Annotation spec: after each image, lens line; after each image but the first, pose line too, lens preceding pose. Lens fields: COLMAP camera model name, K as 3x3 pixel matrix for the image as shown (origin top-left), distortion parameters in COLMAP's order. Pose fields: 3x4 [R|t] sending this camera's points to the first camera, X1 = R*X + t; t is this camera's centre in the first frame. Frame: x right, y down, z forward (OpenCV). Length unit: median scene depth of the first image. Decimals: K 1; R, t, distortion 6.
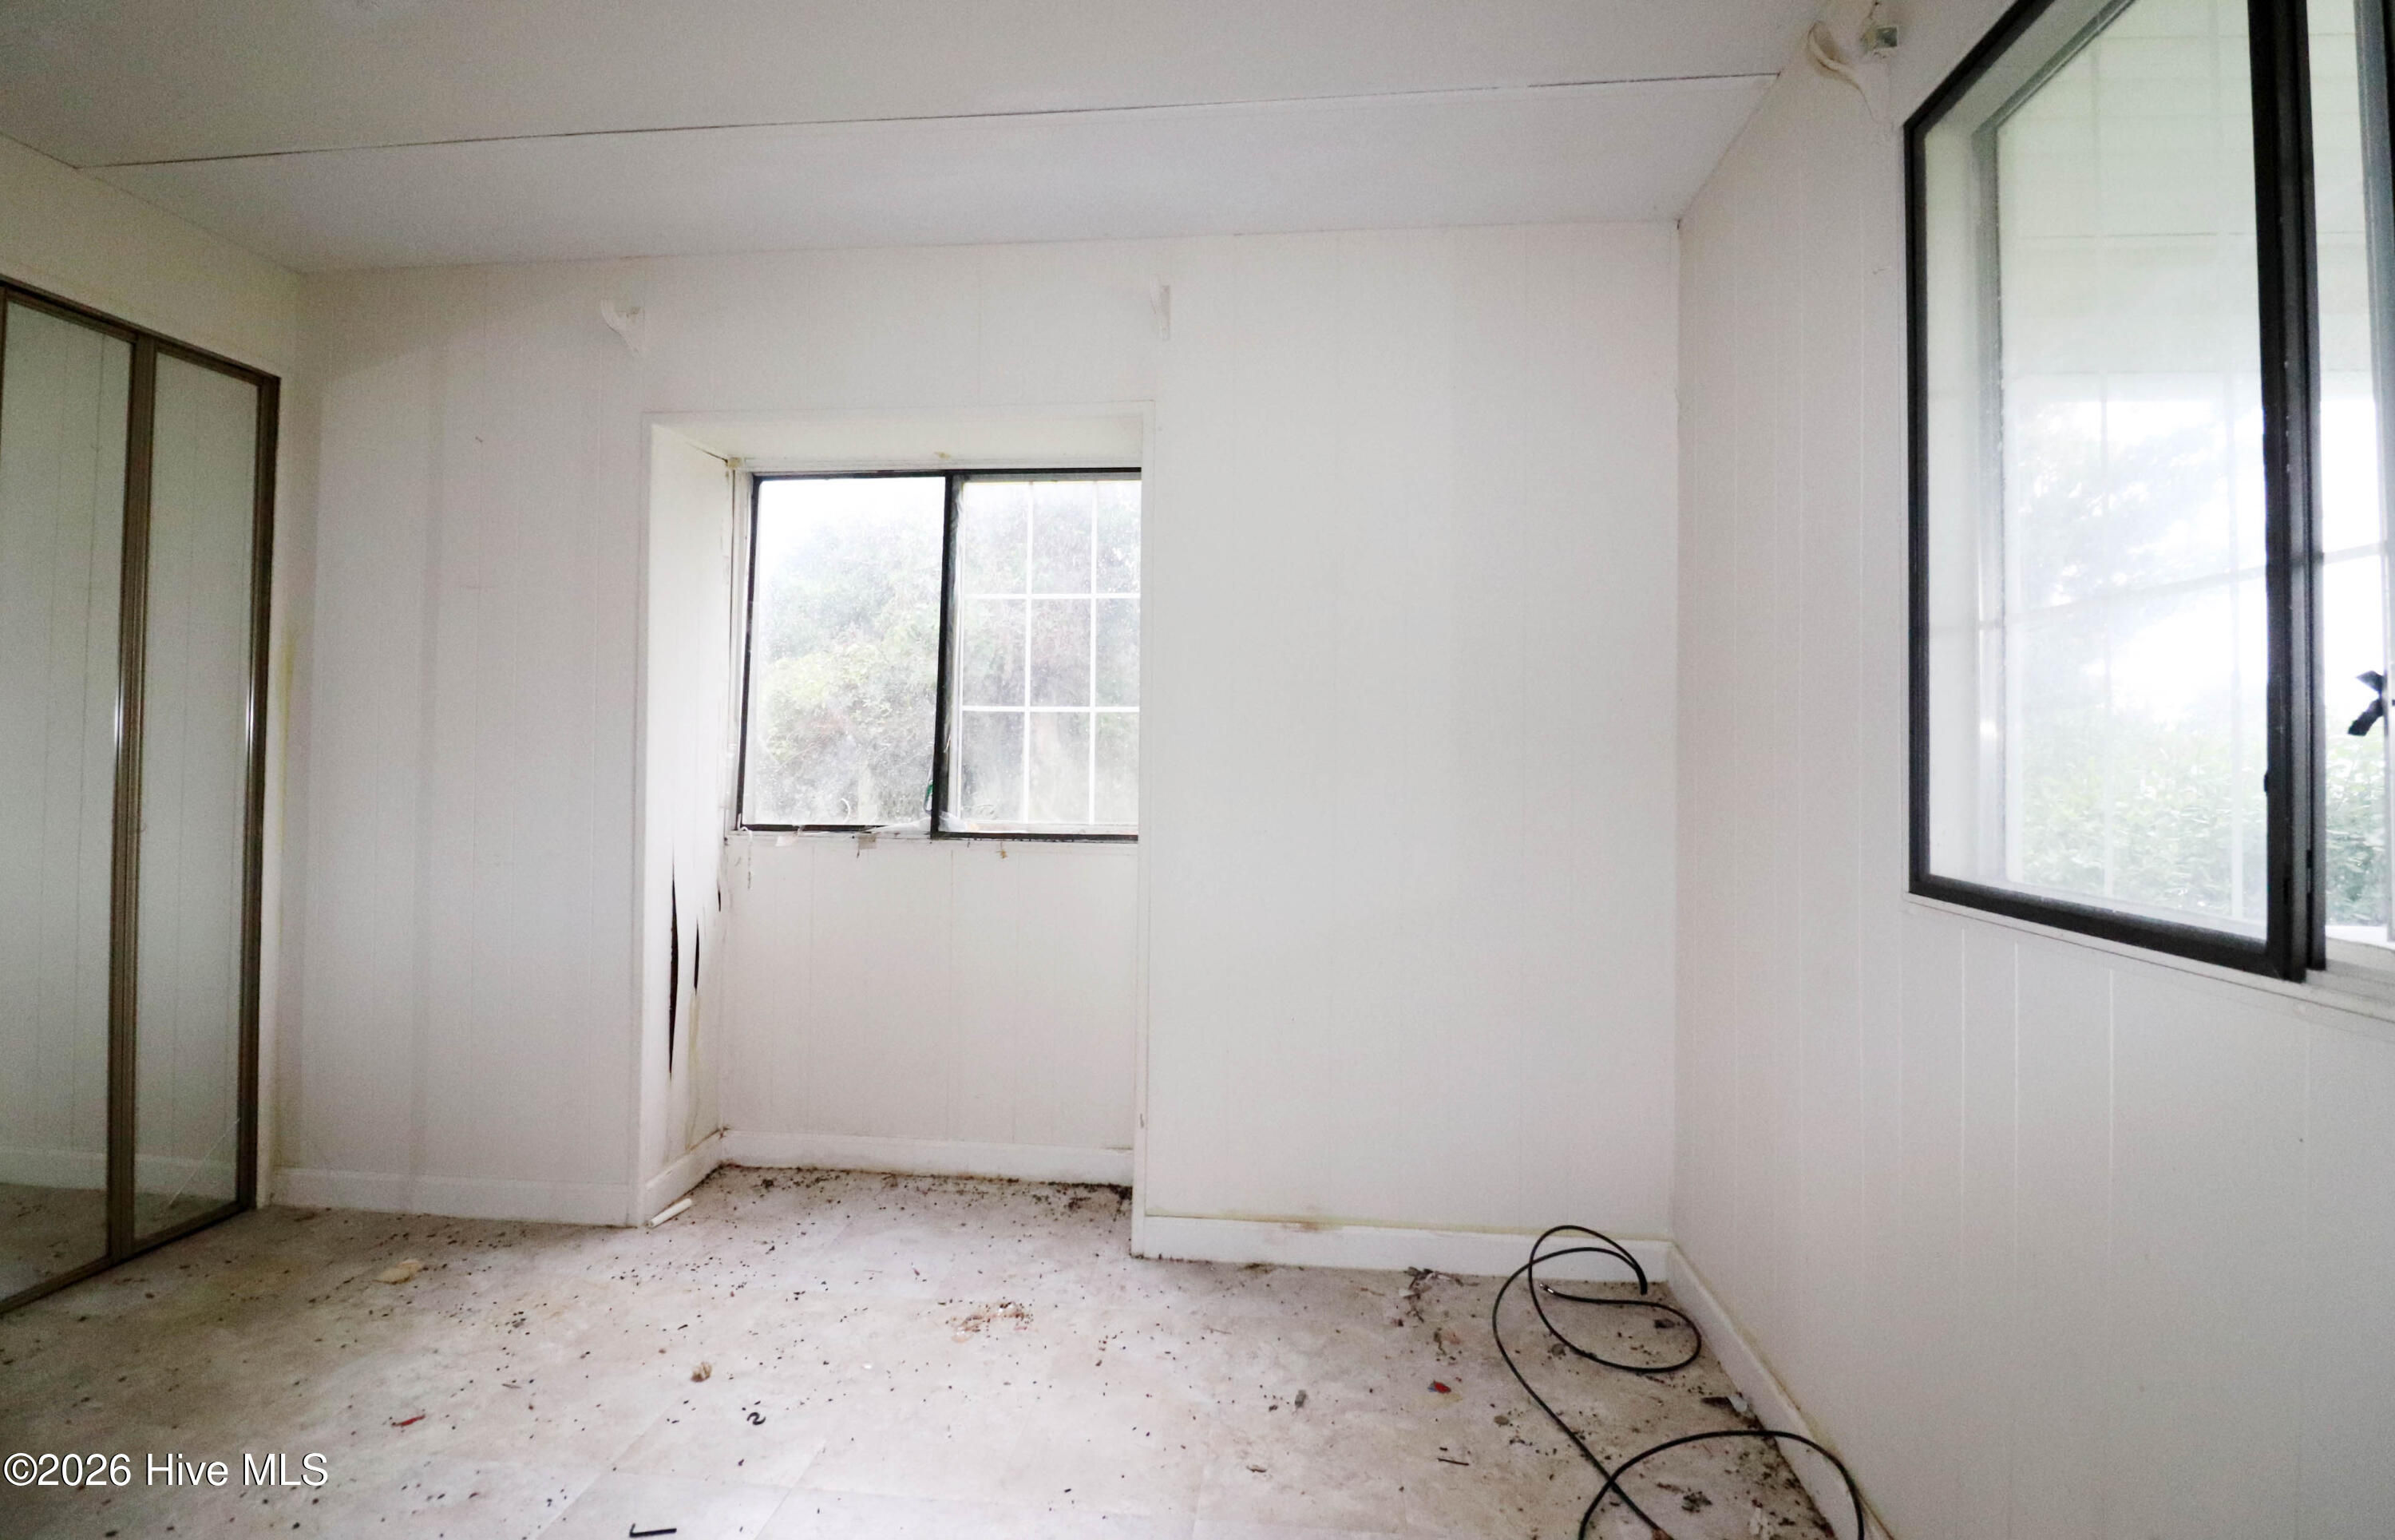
lens RADIAL K [[1145.4, 0, 1196.9], [0, 1145.4, 757.9], [0, 0, 1]] dist [-0.017425, -0.000641]
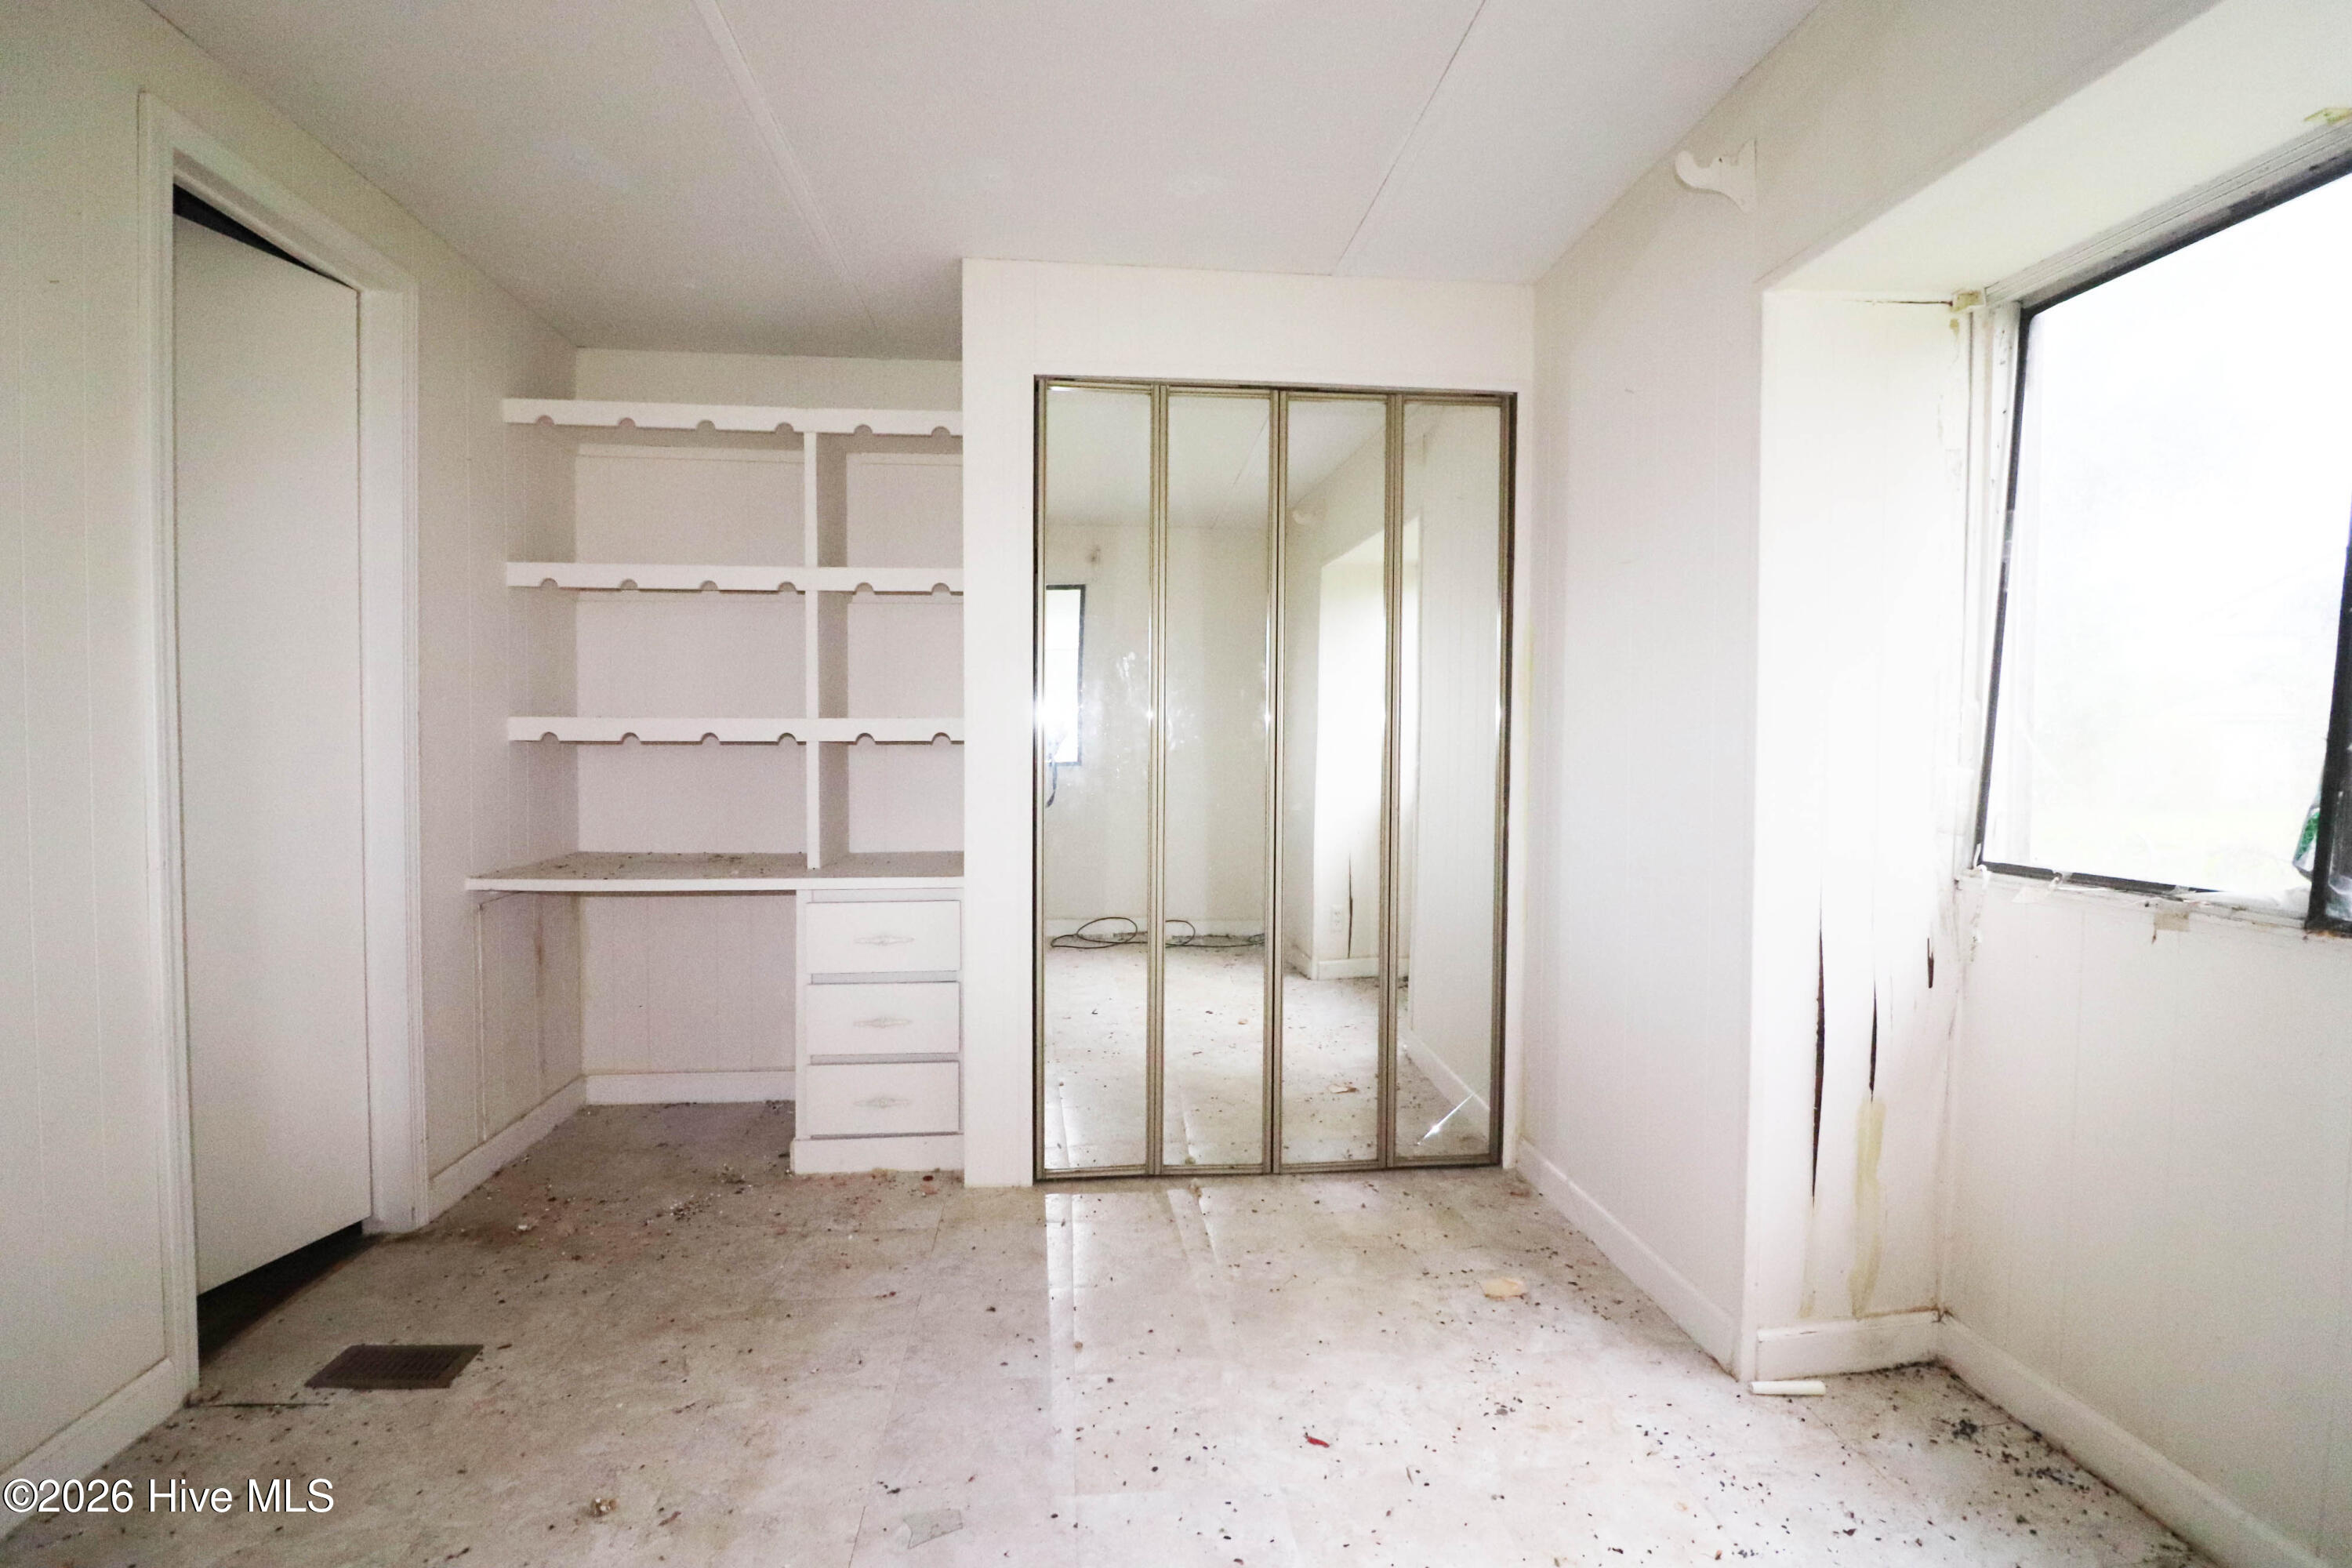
lens RADIAL K [[1081.2, 0, 1175.4], [0, 1081.2, 779.9], [0, 0, 1]] dist [-0.005556, -0.010858]
pose [[0.194017, 0.027475, -0.980613, 0.117013], [-0.001260, 0.999614, 0.027758, -0.004164], [0.980997, -0.004150, 0.193976, 0.479016]]
